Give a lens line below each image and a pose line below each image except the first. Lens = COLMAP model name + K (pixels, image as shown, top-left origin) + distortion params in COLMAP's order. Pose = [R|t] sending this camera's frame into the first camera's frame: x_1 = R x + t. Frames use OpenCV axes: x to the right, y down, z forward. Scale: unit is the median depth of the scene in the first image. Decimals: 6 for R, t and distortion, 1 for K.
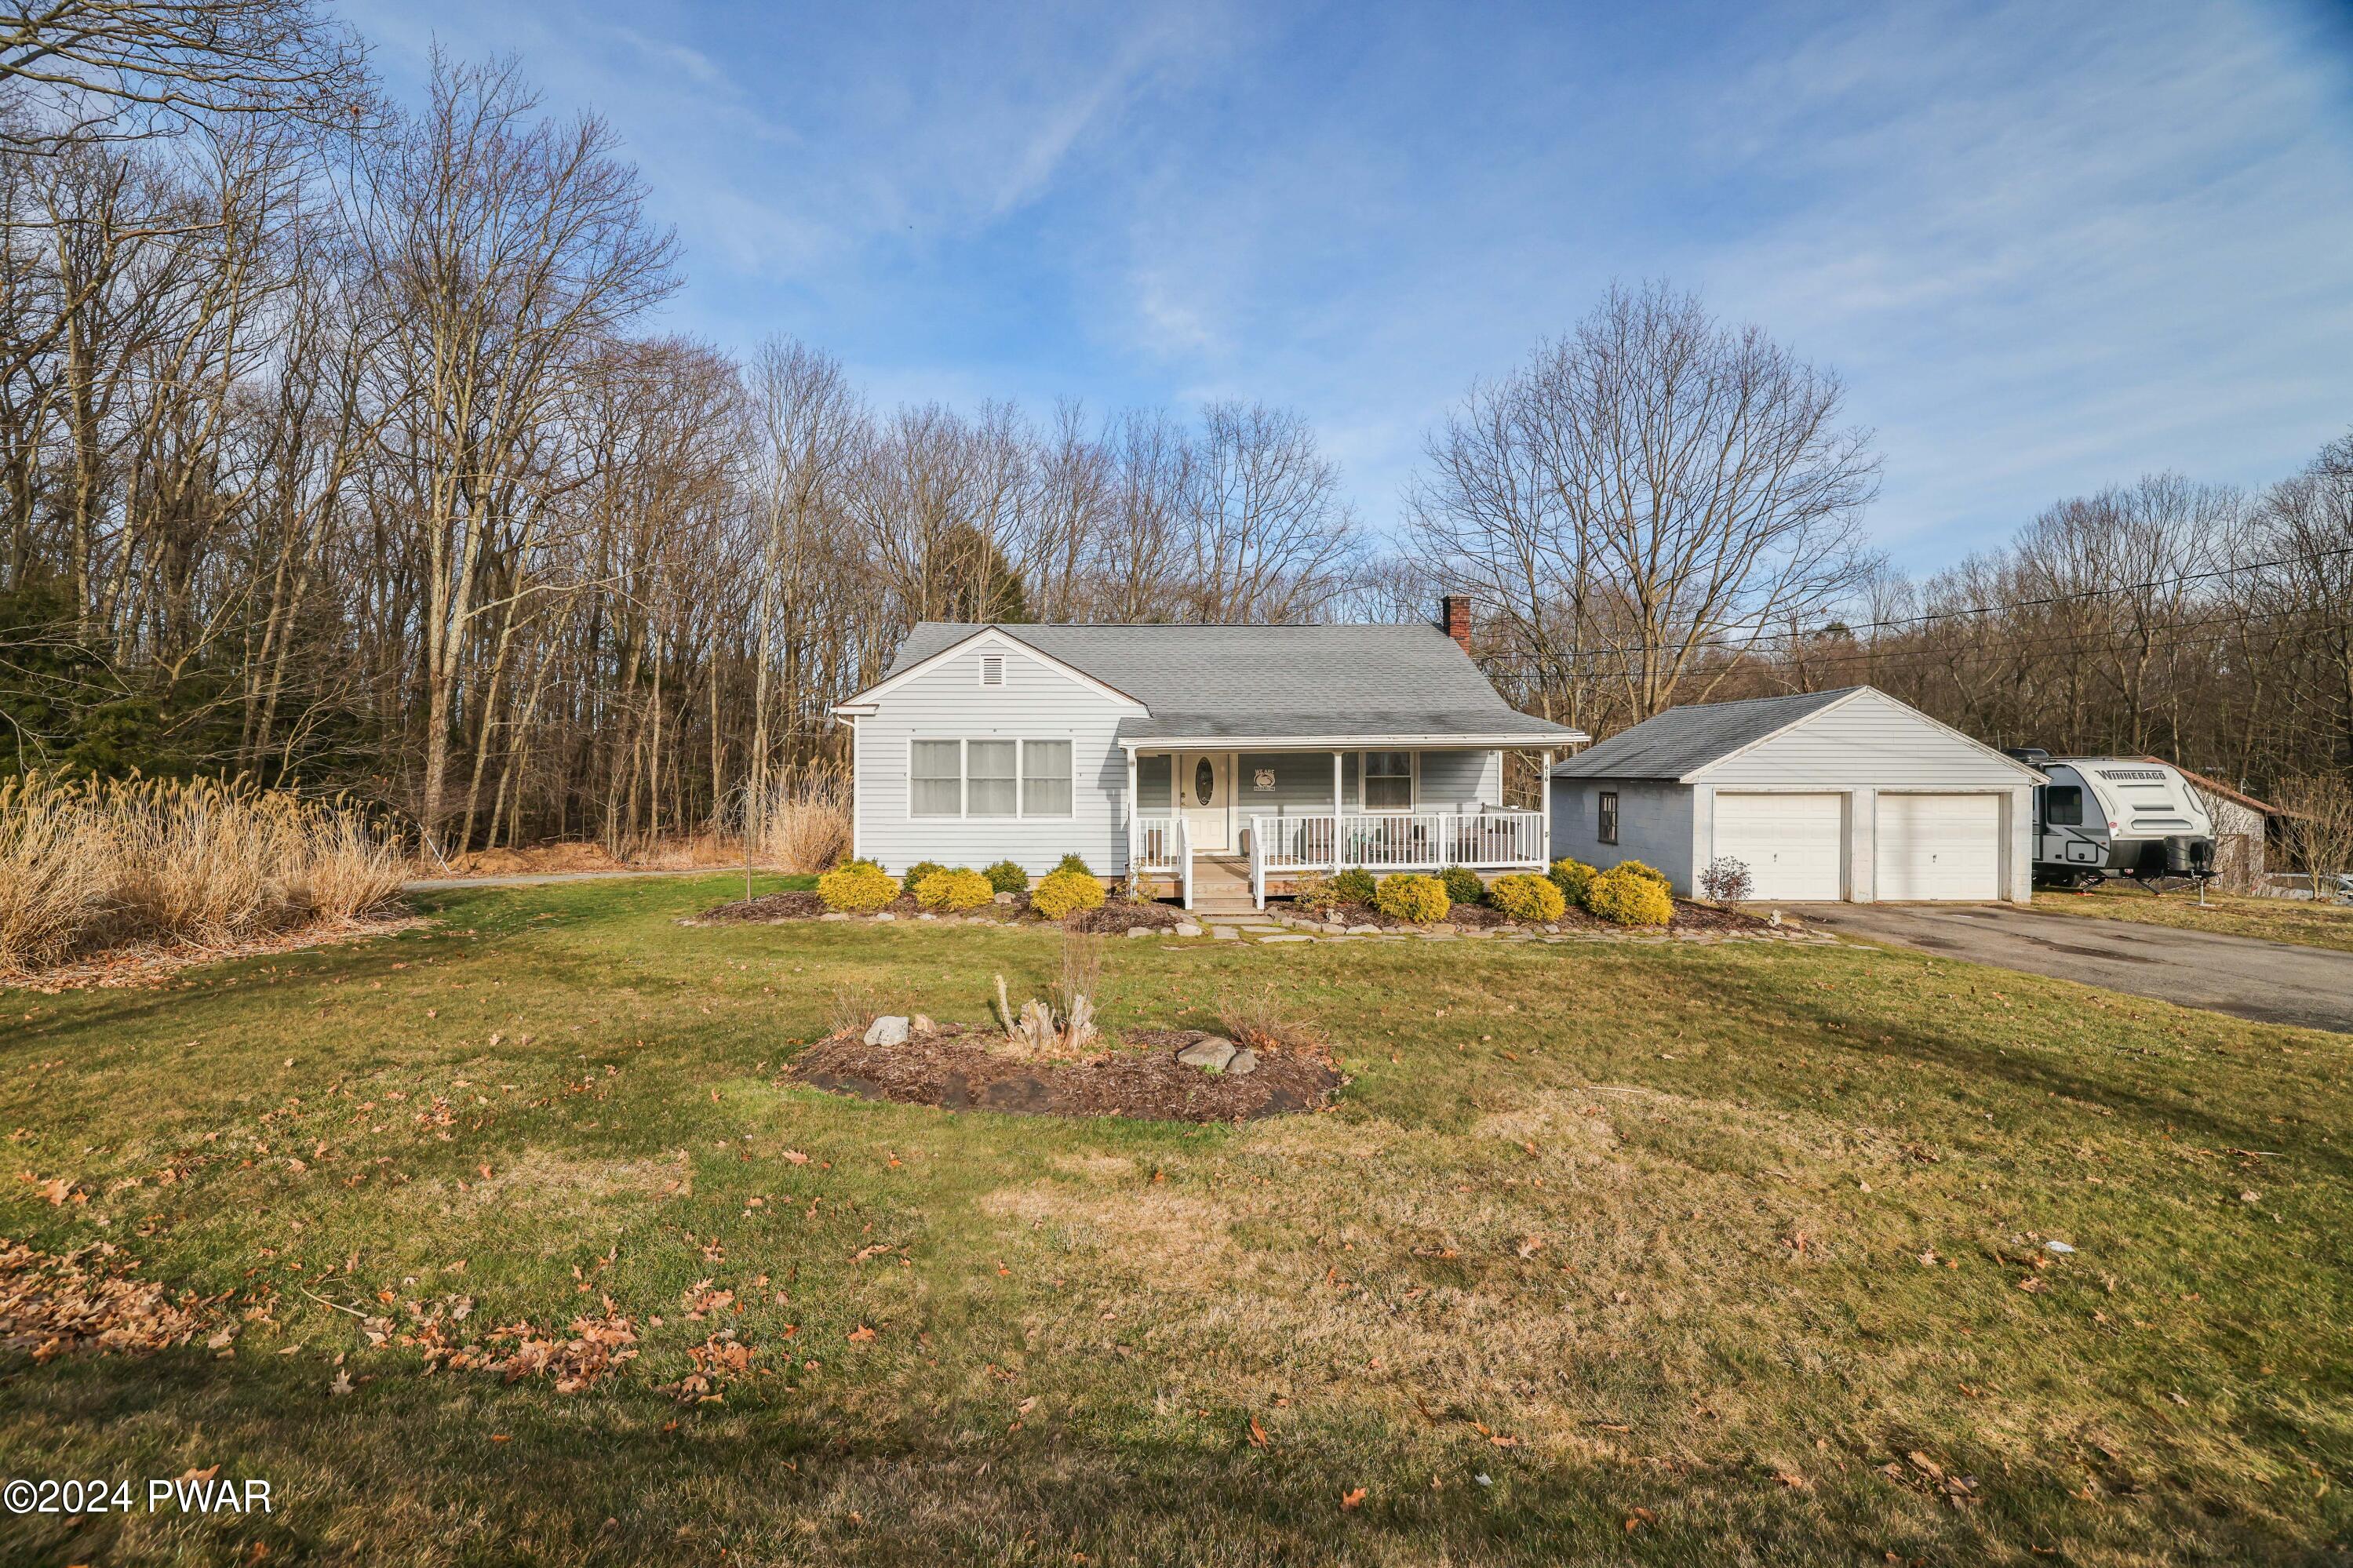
lens RADIAL K [[992.5, 0, 1176.5], [0, 992.5, 784.0], [0, 0, 1]] dist [-0.000138, 0.000015]
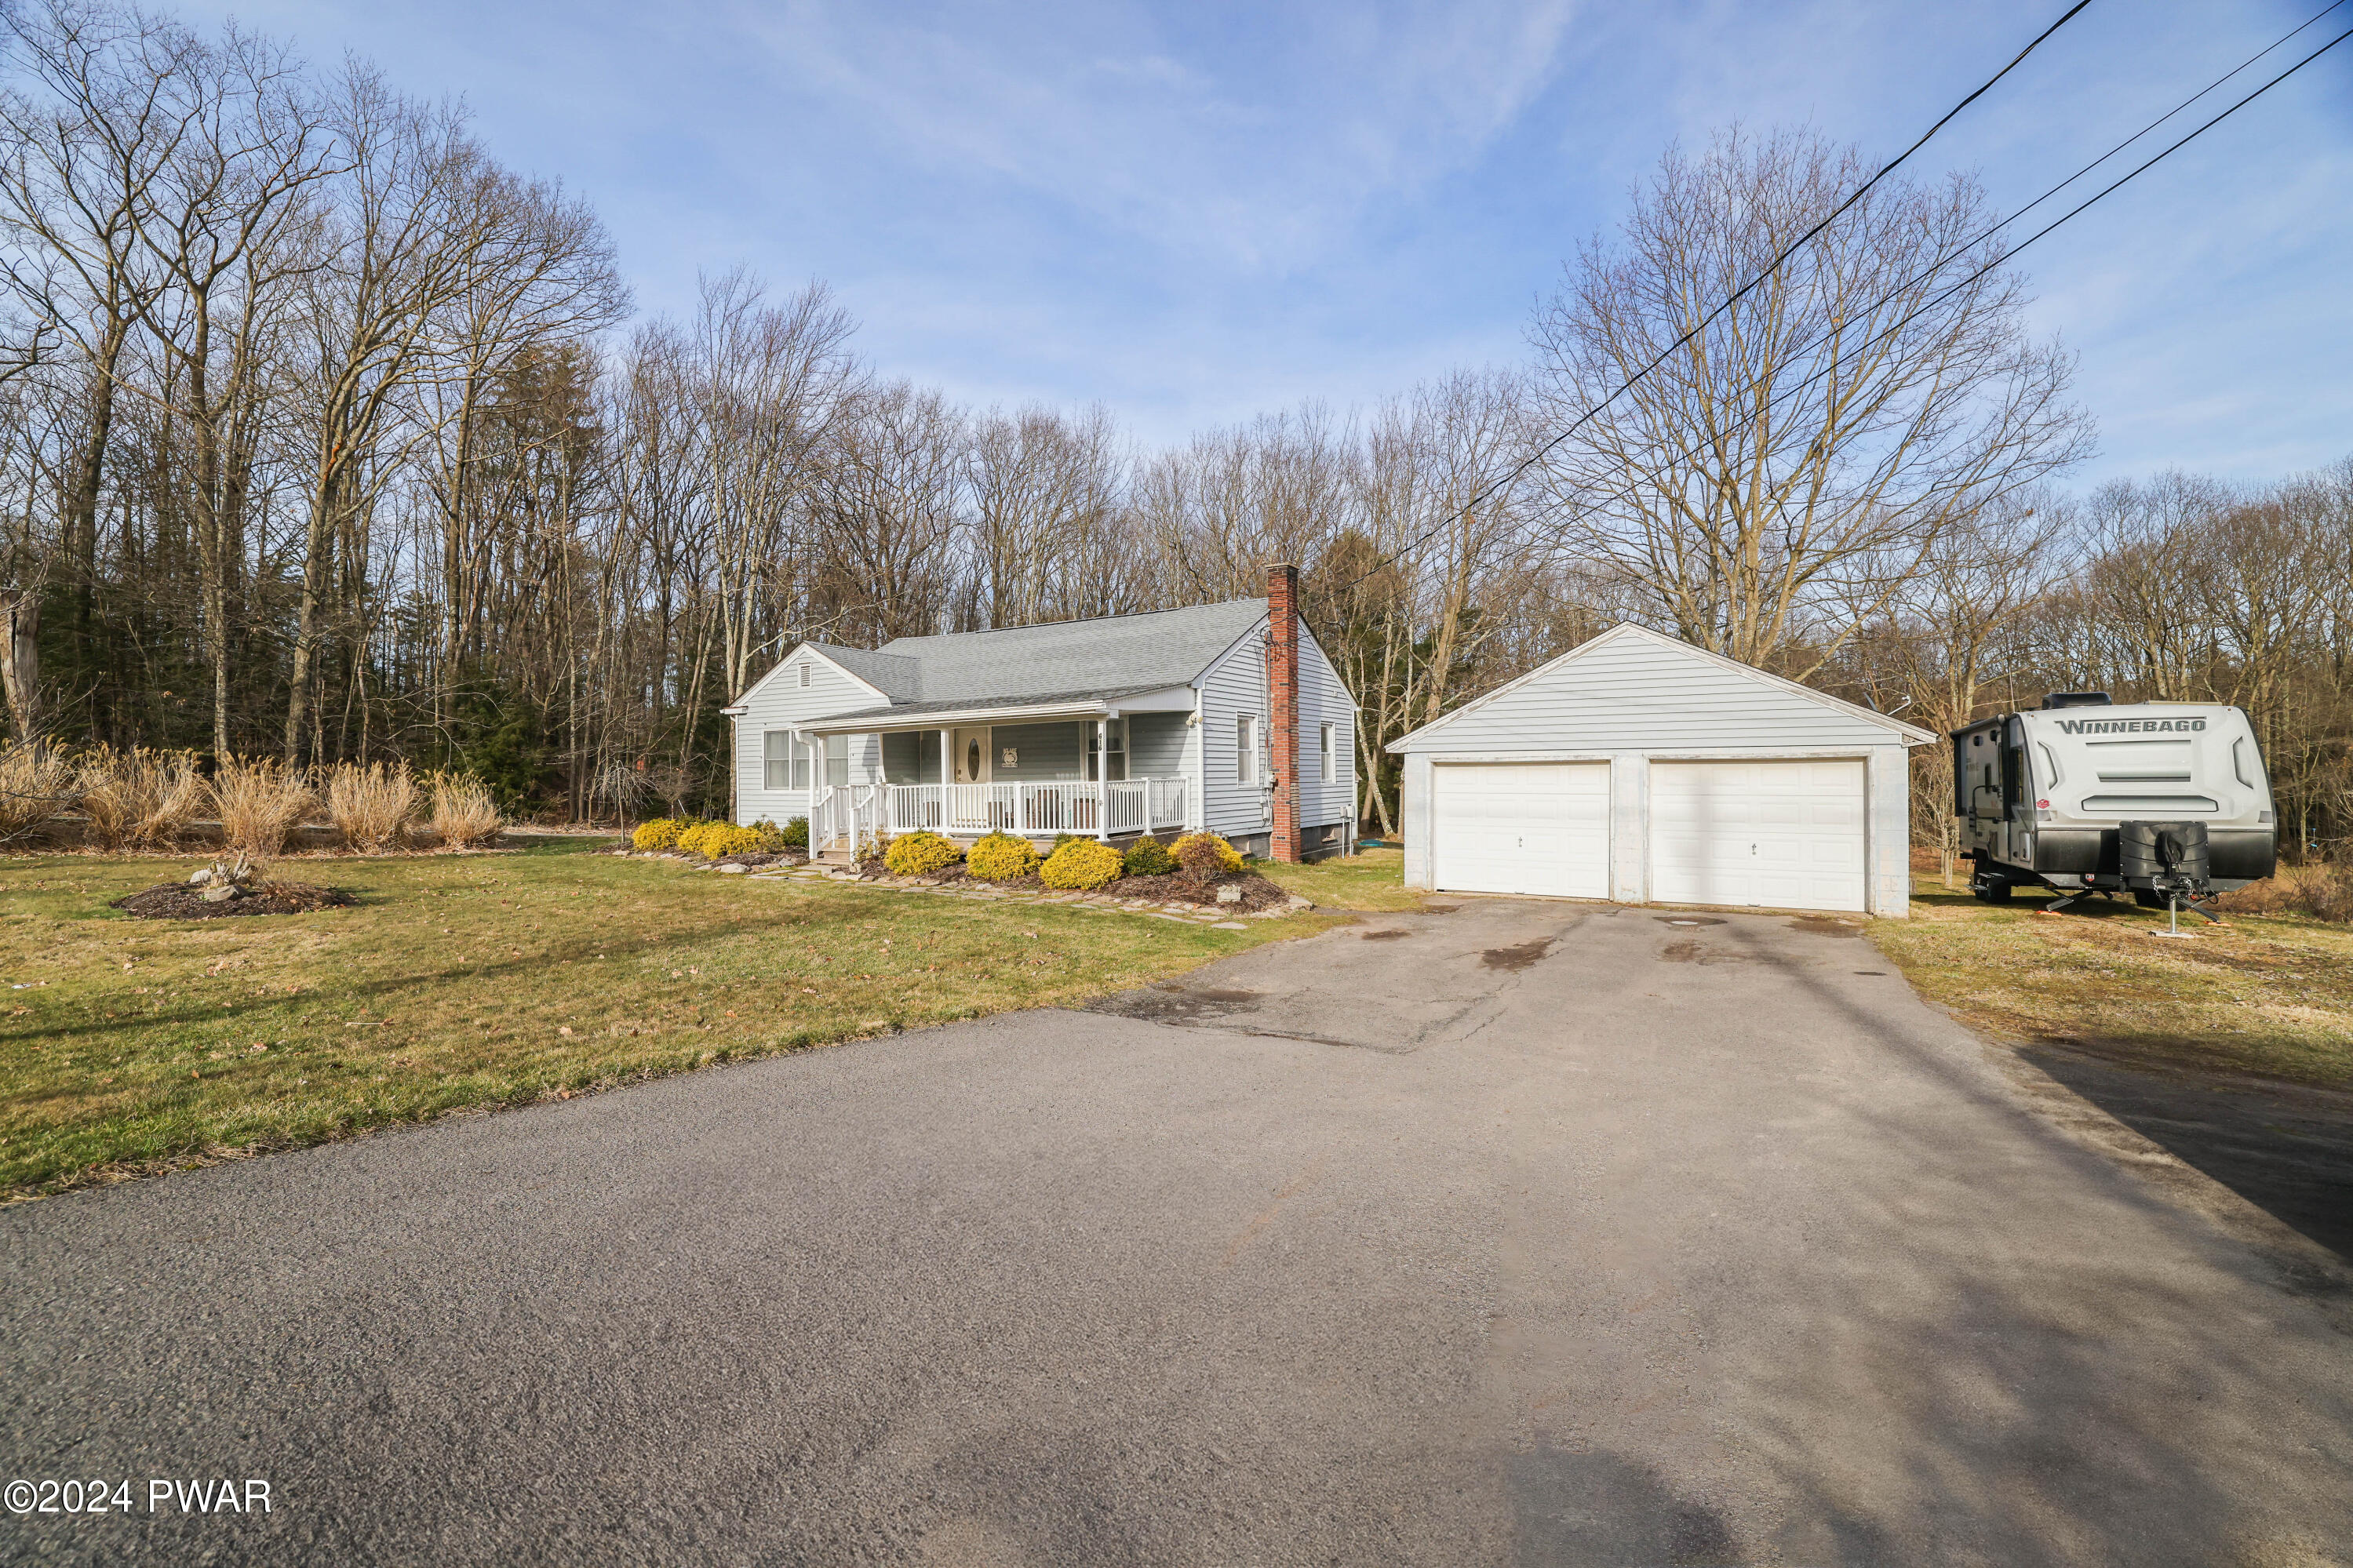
lens RADIAL K [[992.5, 0, 1176.5], [0, 992.5, 784.0], [0, 0, 1]] dist [-0.000138, 0.000015]
pose [[0.838223, -0.003181, -0.545319, 0.823911], [0.006797, 0.999966, 0.004615, 0.021524], [0.545286, -0.007575, 0.838216, 0.162499]]
